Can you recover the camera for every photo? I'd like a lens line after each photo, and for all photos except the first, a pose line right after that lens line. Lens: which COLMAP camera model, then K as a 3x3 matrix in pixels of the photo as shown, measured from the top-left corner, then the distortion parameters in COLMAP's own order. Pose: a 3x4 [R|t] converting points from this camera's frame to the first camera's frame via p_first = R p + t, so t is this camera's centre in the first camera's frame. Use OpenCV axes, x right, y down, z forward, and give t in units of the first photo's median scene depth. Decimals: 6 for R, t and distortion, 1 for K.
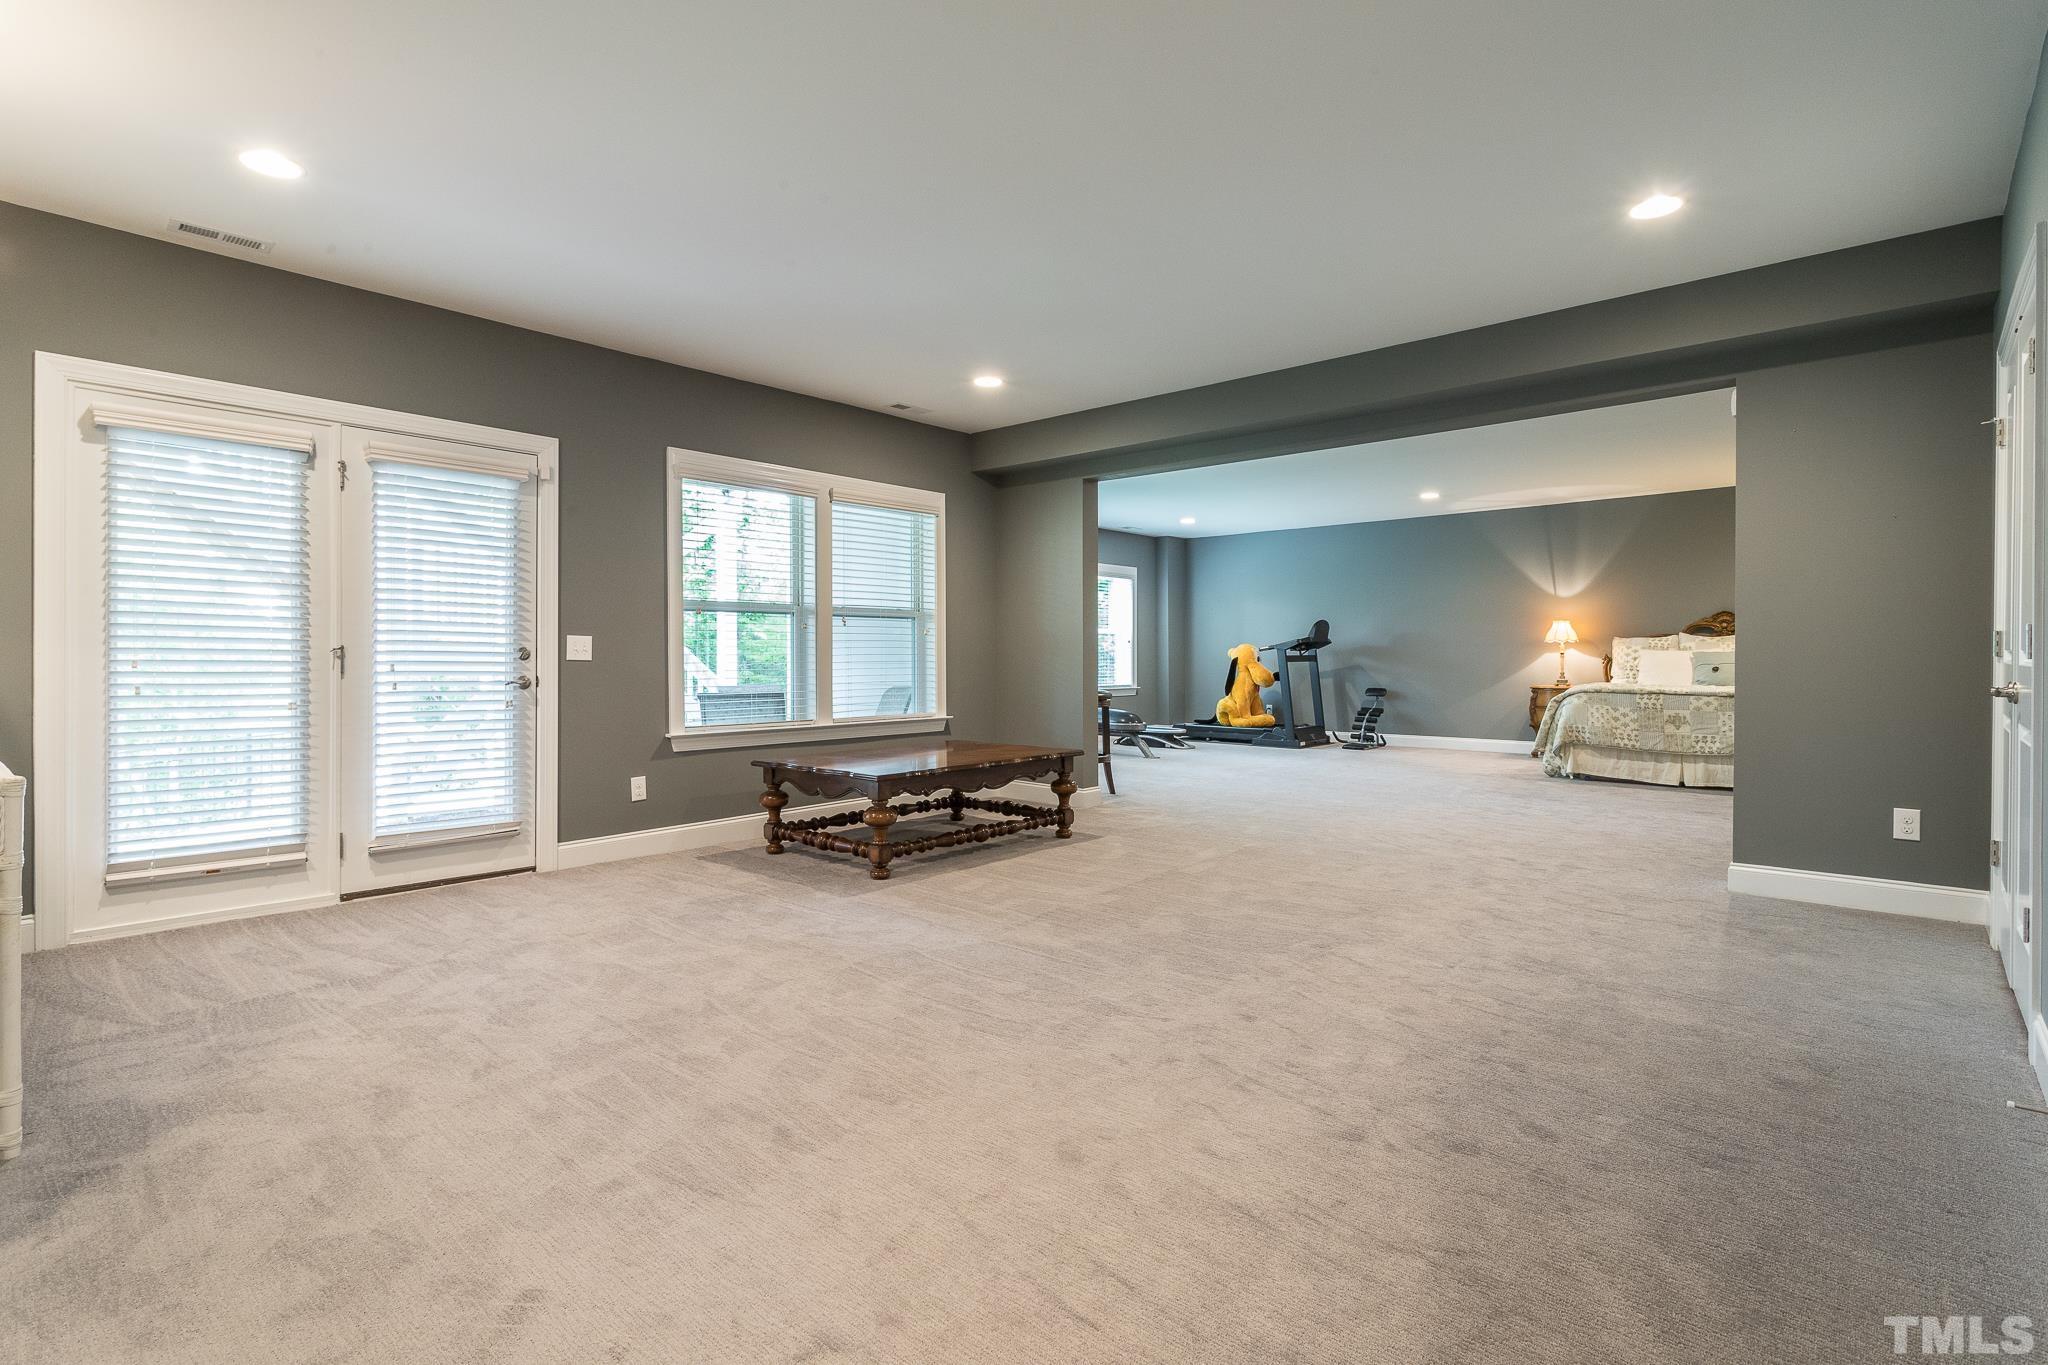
lens RADIAL K [[989.9, 0, 1018.2], [0, 989.9, 657.3], [0, 0, 1]] dist [0.001229, 0.000172]
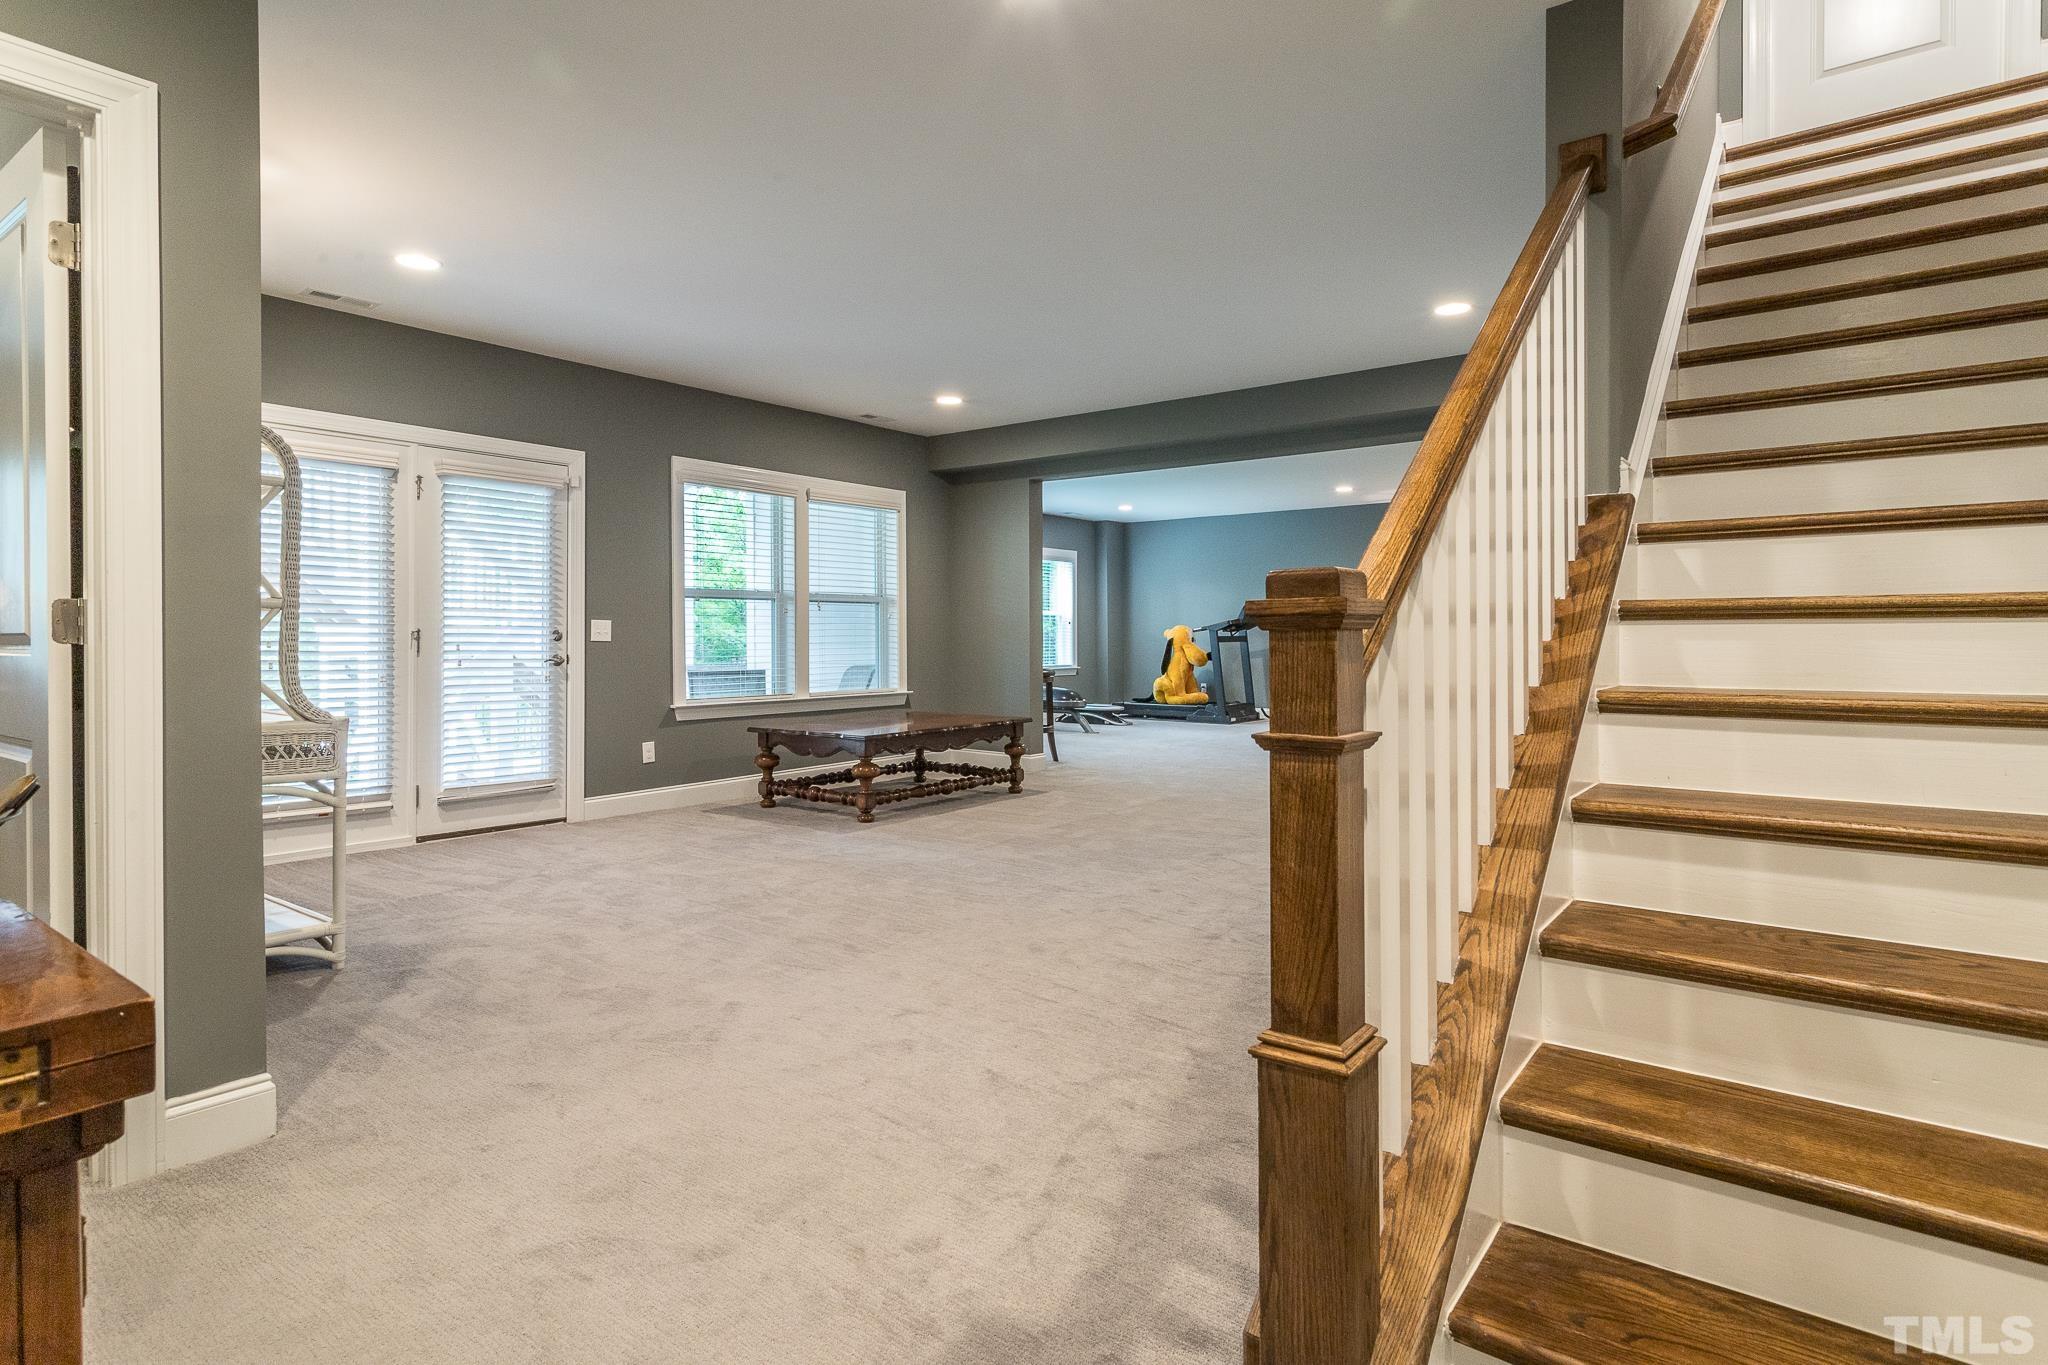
lens RADIAL K [[1063.1, 0, 1021.3], [0, 1063.1, 637.2], [0, 0, 1]] dist [-0.000622, -0.000048]
pose [[0.997776, -0.001667, 0.066636, -0.028436], [0.001759, 0.999998, -0.001312, 0.000584], [-0.066634, 0.001426, 0.997776, -0.235034]]
